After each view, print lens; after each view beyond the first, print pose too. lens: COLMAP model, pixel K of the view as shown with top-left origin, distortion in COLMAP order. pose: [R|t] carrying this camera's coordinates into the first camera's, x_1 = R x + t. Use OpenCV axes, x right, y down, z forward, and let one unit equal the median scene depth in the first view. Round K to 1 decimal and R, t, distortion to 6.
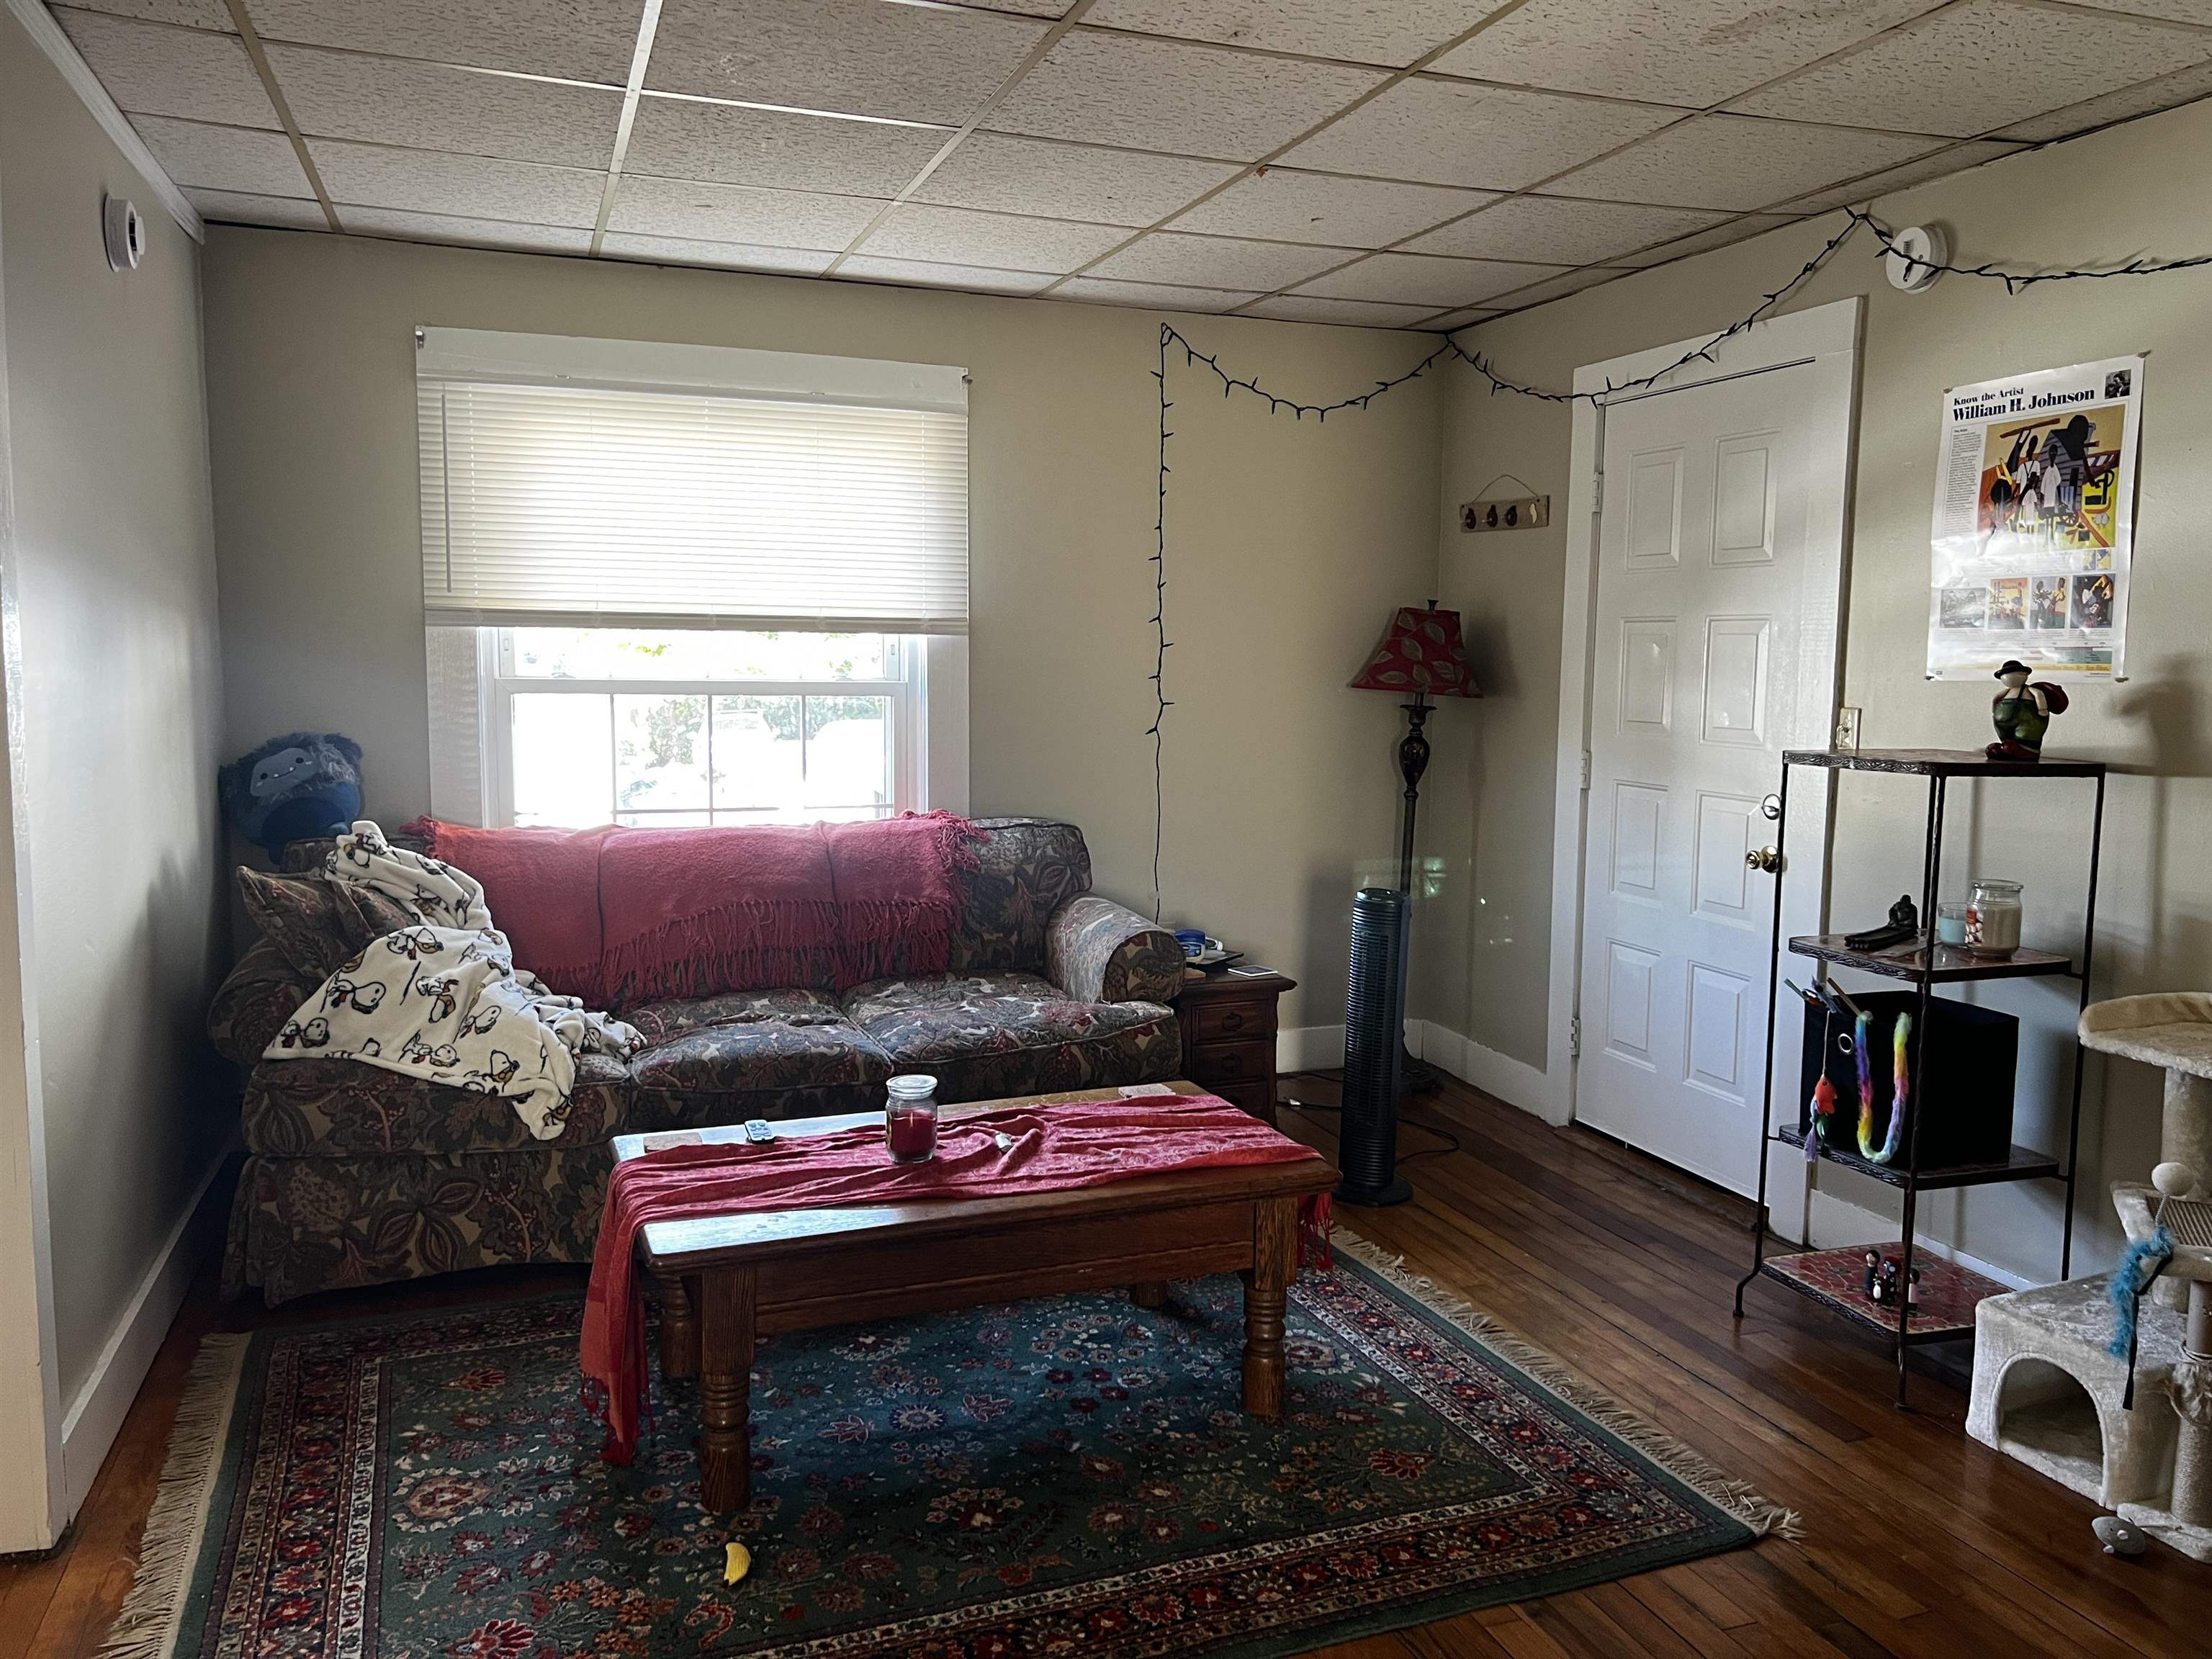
lens RADIAL K [[1675.8, 0, 1105.6], [0, 1675.8, 825.0], [0, 0, 1]] dist [0.036883, -0.024824]
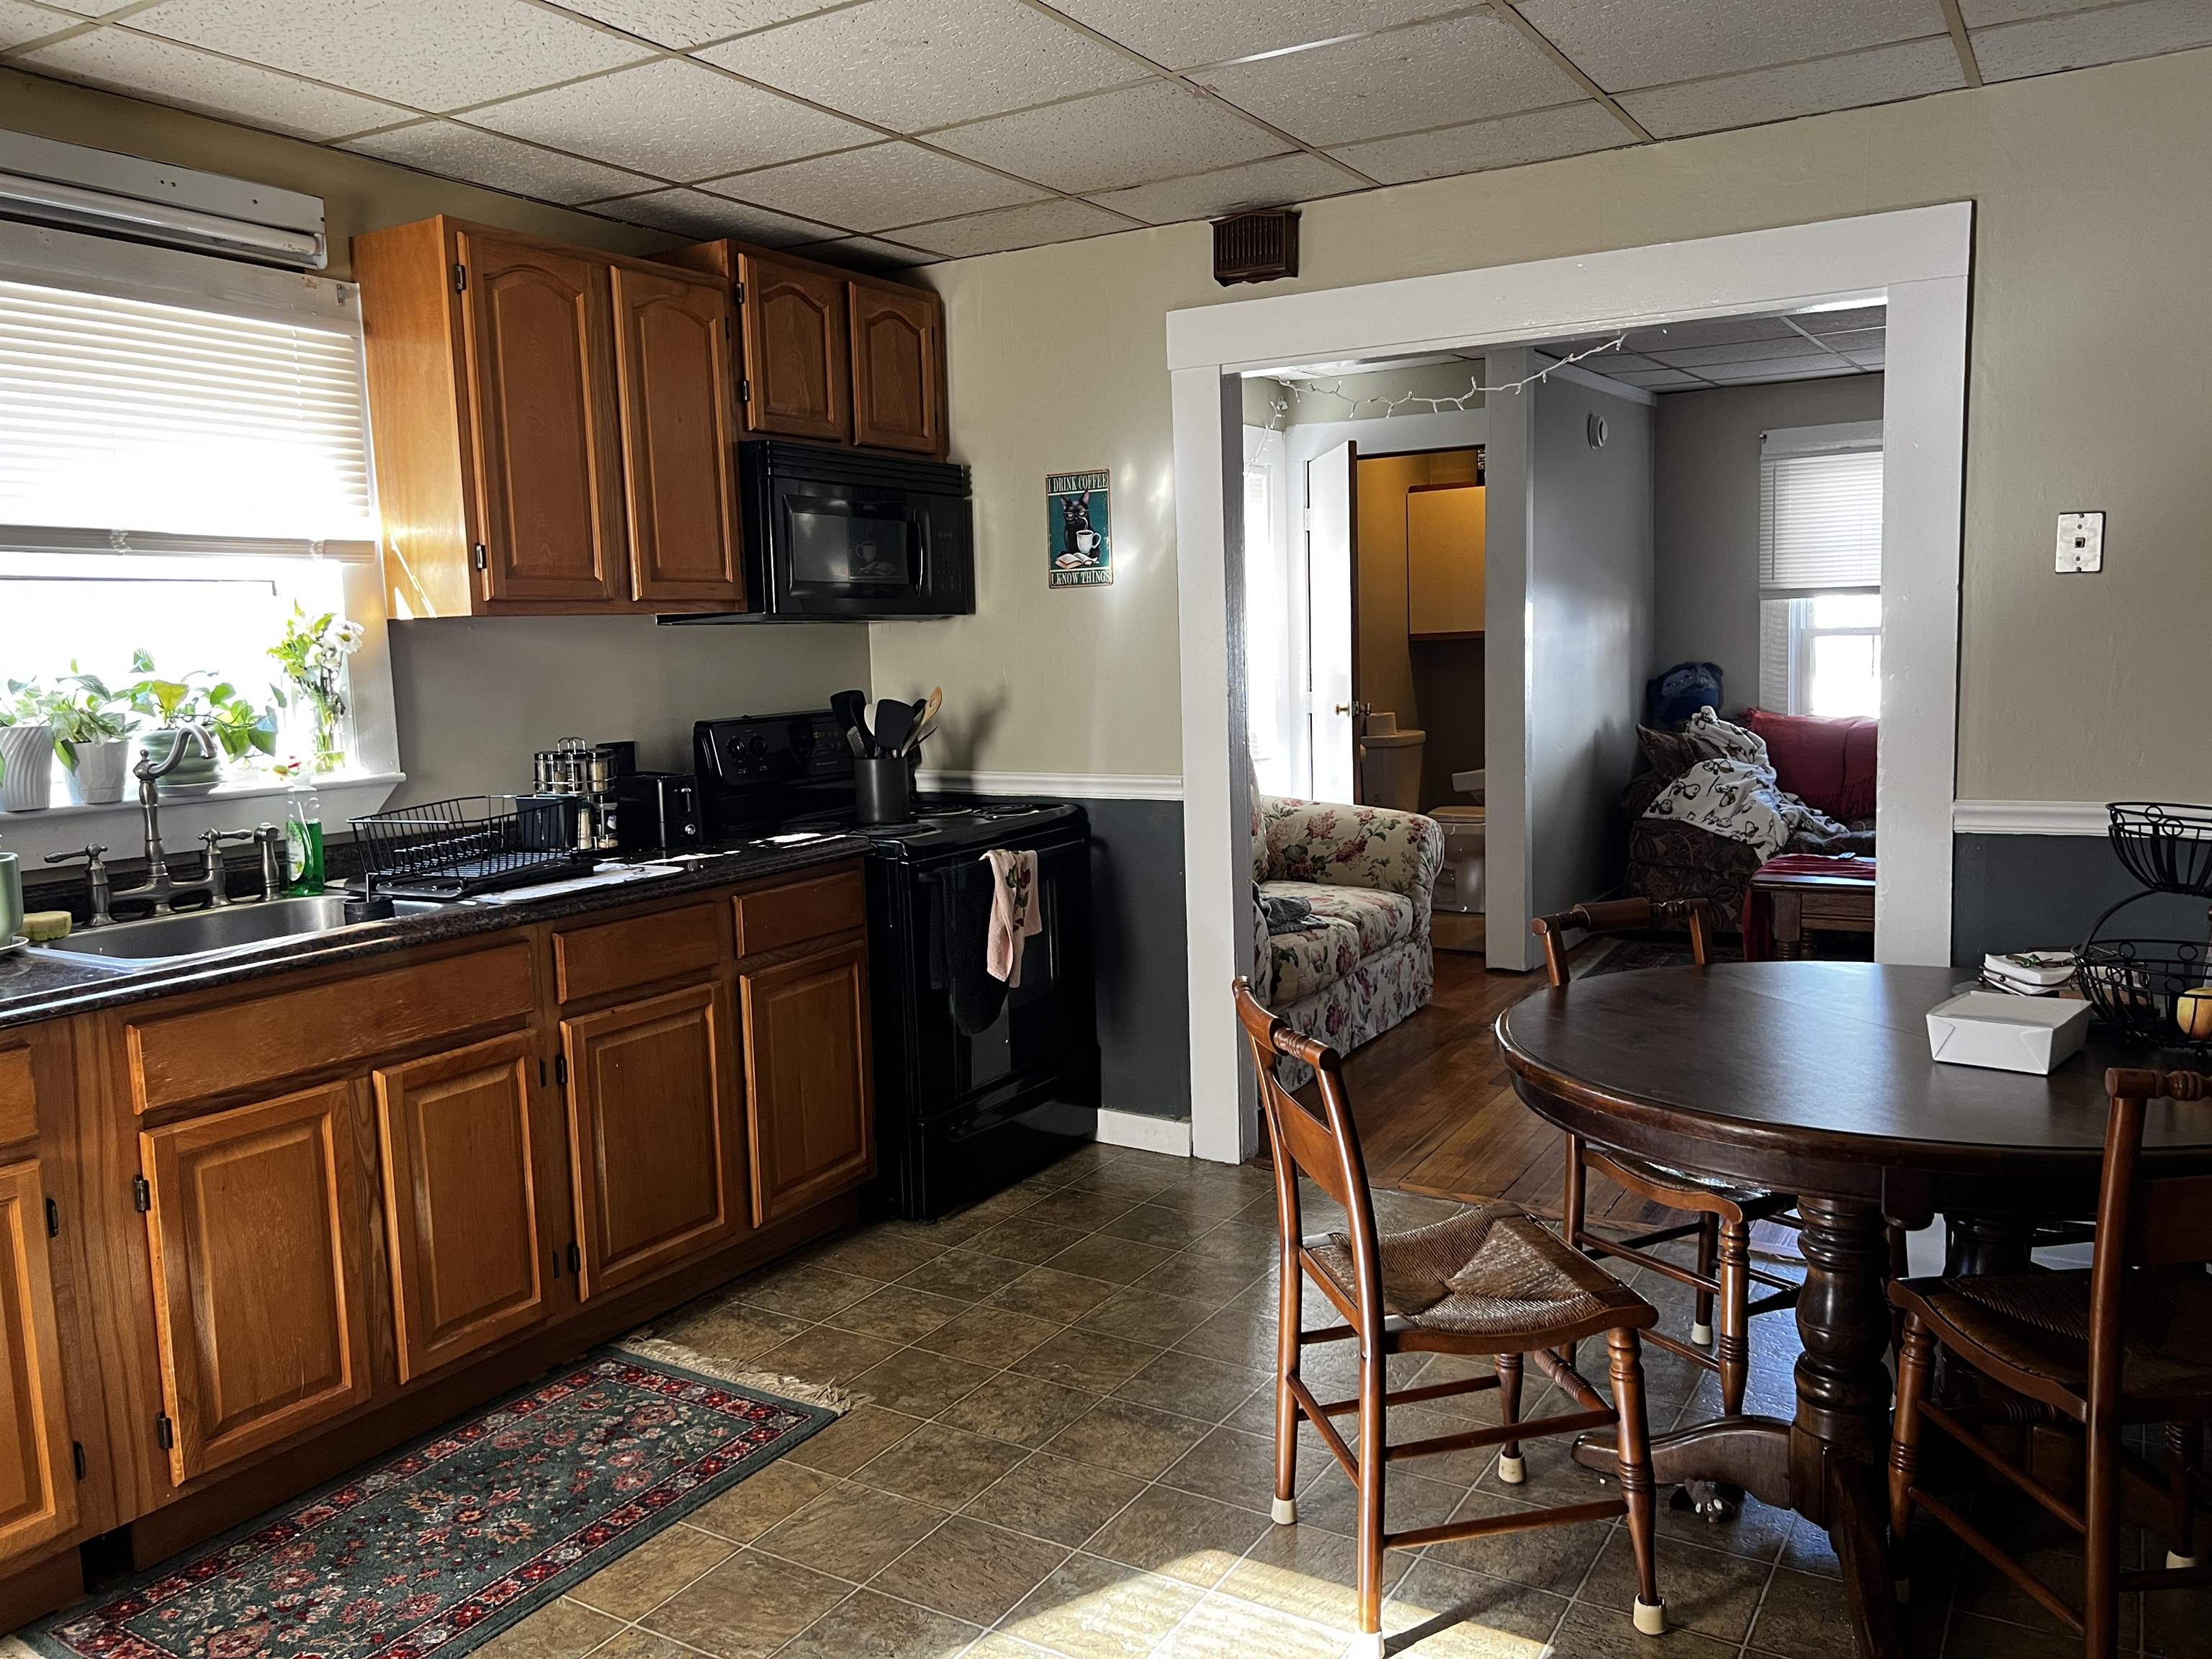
lens RADIAL K [[1675.8, 0, 1106.4], [0, 1675.8, 827.5], [0, 0, 1]] dist [0.036883, -0.024824]
pose [[0.632715, 0.058810, -0.772148, 0.644902], [-0.042166, 0.998249, 0.041479, 0.089923], [0.773236, 0.006314, 0.634087, -0.770351]]
